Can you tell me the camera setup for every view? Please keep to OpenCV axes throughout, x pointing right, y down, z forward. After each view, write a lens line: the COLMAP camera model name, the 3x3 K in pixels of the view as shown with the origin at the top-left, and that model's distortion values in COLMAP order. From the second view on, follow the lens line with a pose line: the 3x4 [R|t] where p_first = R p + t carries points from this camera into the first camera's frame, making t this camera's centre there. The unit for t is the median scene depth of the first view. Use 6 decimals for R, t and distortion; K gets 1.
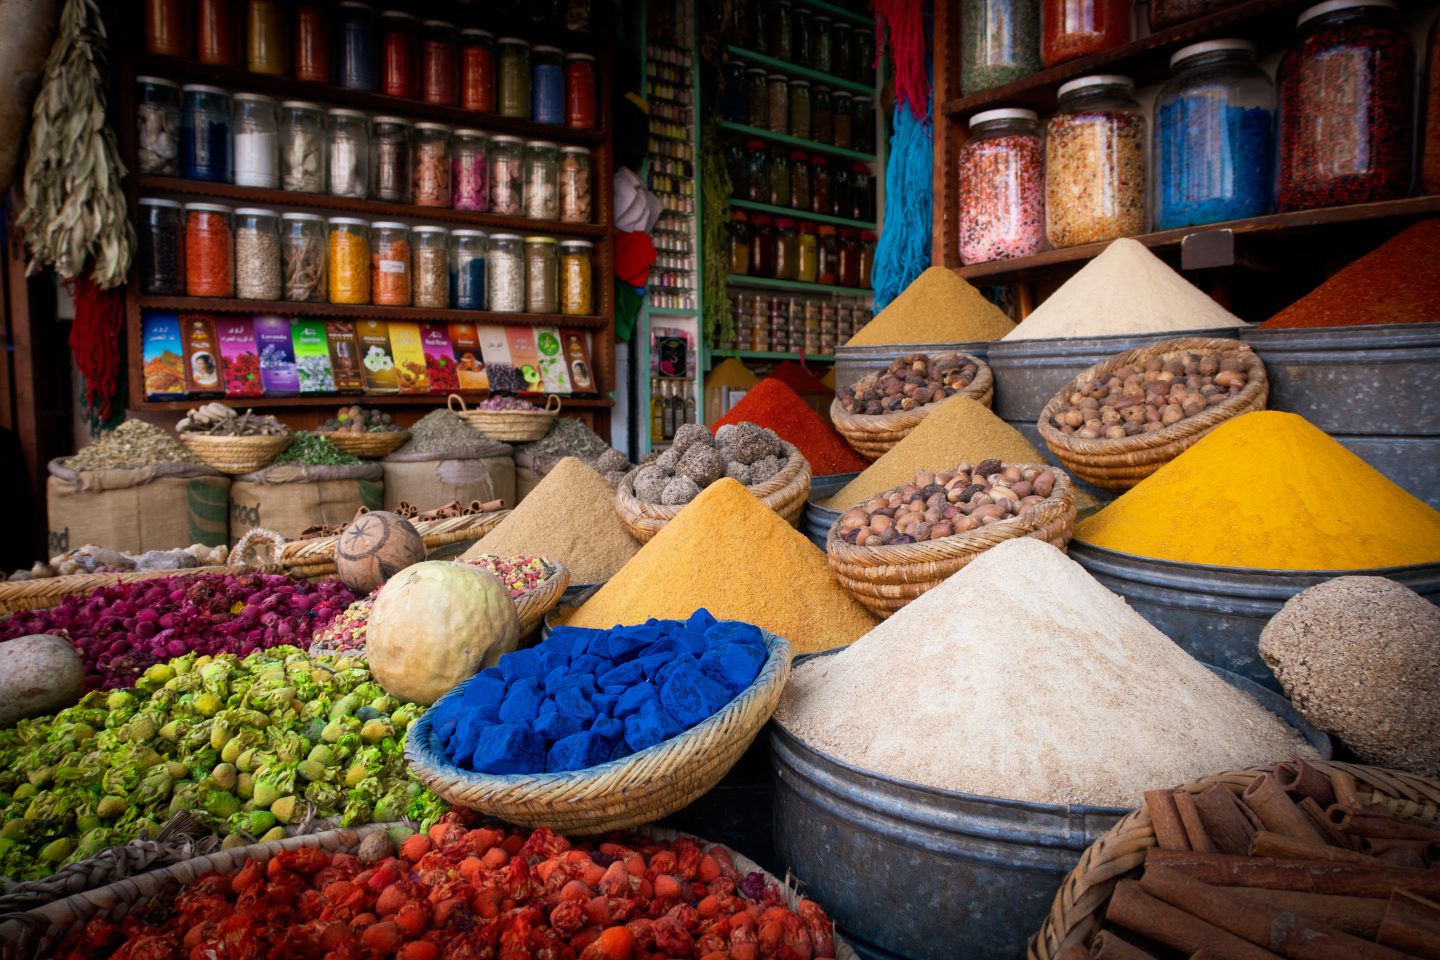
lens RADIAL K [[1009.2, 0, 720.8], [0, 1009.2, 454.5], [0, 0, 1]] dist [-0.021728, 0.001352]
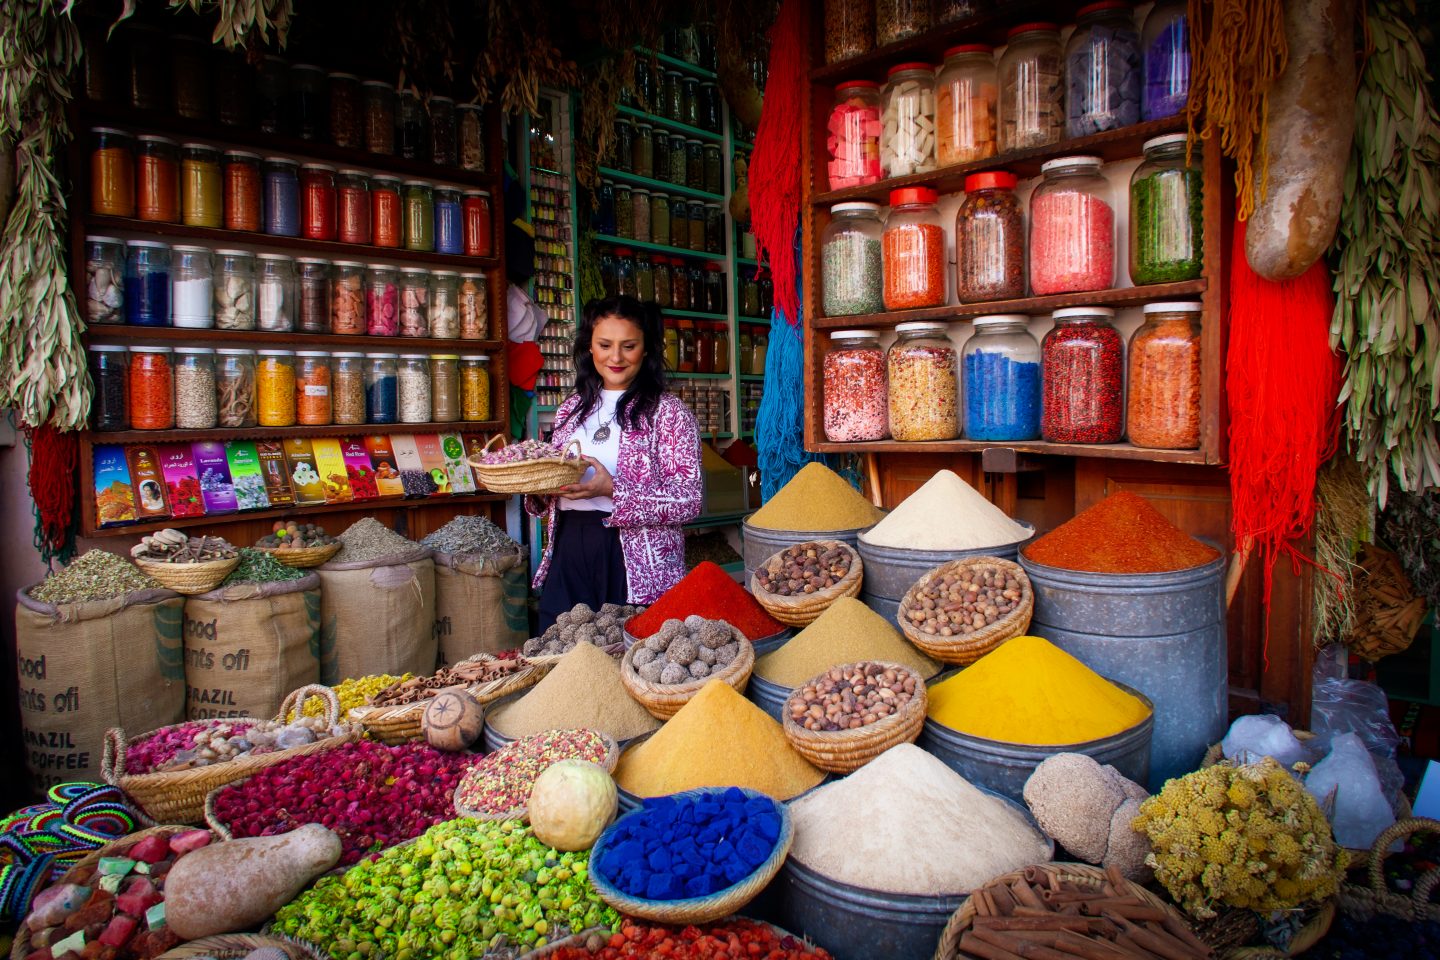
lens RADIAL K [[1009.2, 0, 720.8], [0, 1009.2, 454.5], [0, 0, 1]] dist [-0.021728, 0.001352]
pose [[0.985068, -0.021544, 0.170812, -0.094698], [0.023184, 0.999702, -0.007613, -0.119874], [-0.170597, 0.011460, 0.985274, -0.216938]]
